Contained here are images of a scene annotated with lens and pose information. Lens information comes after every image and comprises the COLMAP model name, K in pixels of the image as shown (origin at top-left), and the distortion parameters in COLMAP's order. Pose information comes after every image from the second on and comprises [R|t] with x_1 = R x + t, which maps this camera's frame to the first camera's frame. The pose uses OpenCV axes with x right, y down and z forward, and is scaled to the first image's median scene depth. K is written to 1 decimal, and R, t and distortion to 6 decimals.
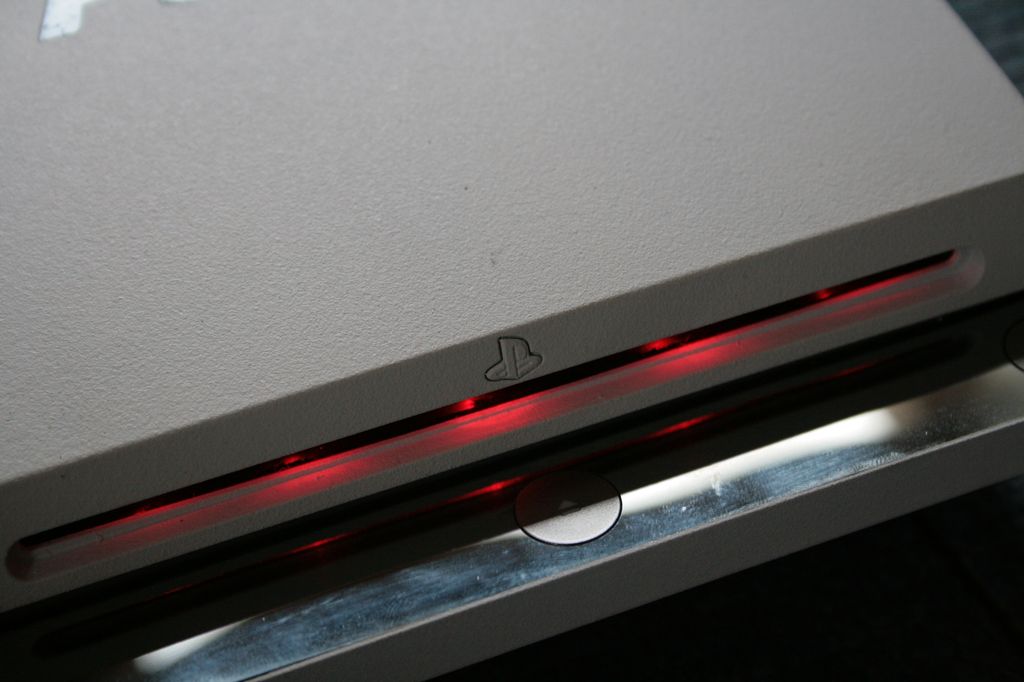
lens RADIAL K [[2489.0, 0, 518.1], [0, 2489.0, 342.6], [0, 0, 1]] dist [0.080095, 0.000000]
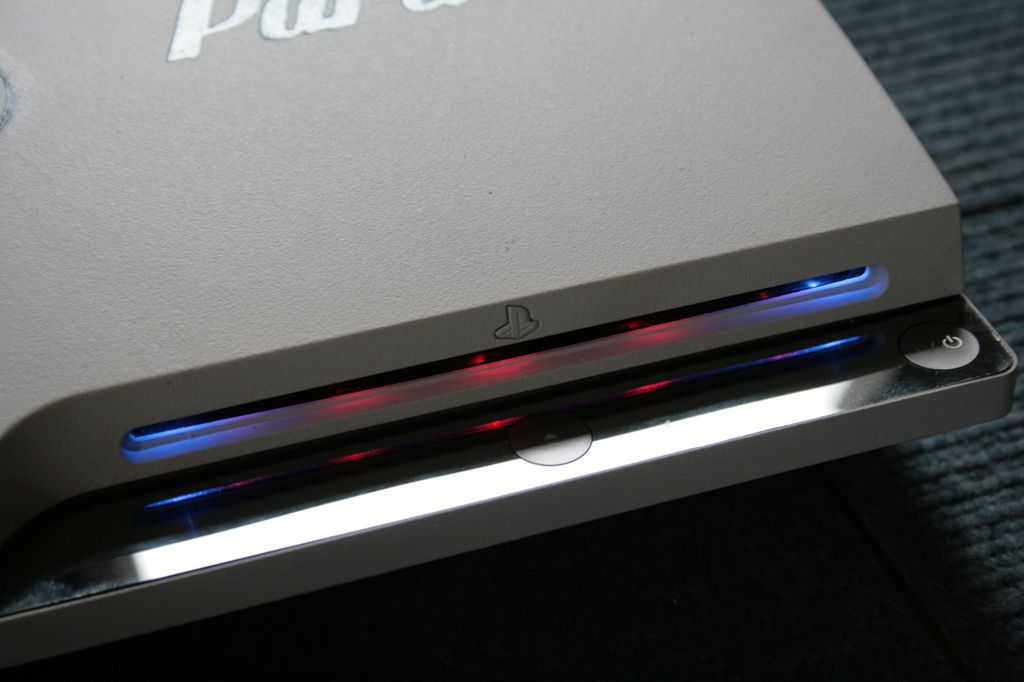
lens RADIAL K [[2334.6, 0, 508.2], [0, 2334.6, 349.3], [0, 0, 1]] dist [0.051629, 0.000000]
pose [[0.997496, 0.069026, -0.015427, 0.012707], [-0.069482, 0.997091, -0.031332, 0.056482], [0.013220, 0.032325, 0.999390, -0.208491]]
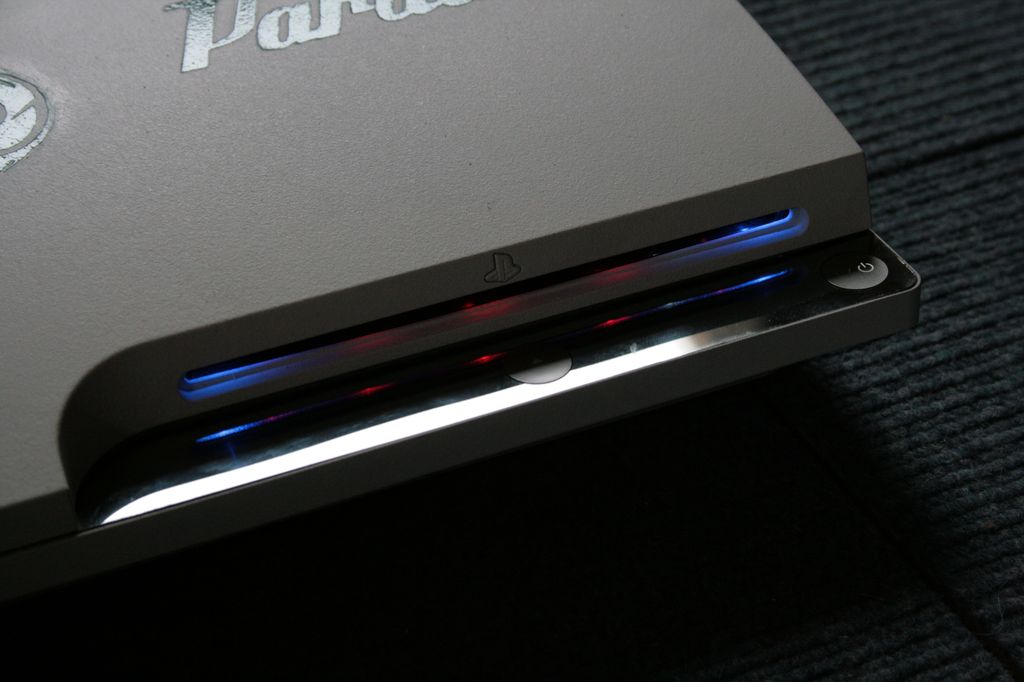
lens RADIAL K [[2334.6, 0, 510.7], [0, 2334.6, 333.0], [0, 0, 1]] dist [0.051629, 0.000000]
pose [[0.999454, 0.010404, 0.031367, -0.040232], [-0.008179, 0.997496, -0.070246, 0.142332], [-0.032019, 0.069951, 0.997036, -0.421872]]
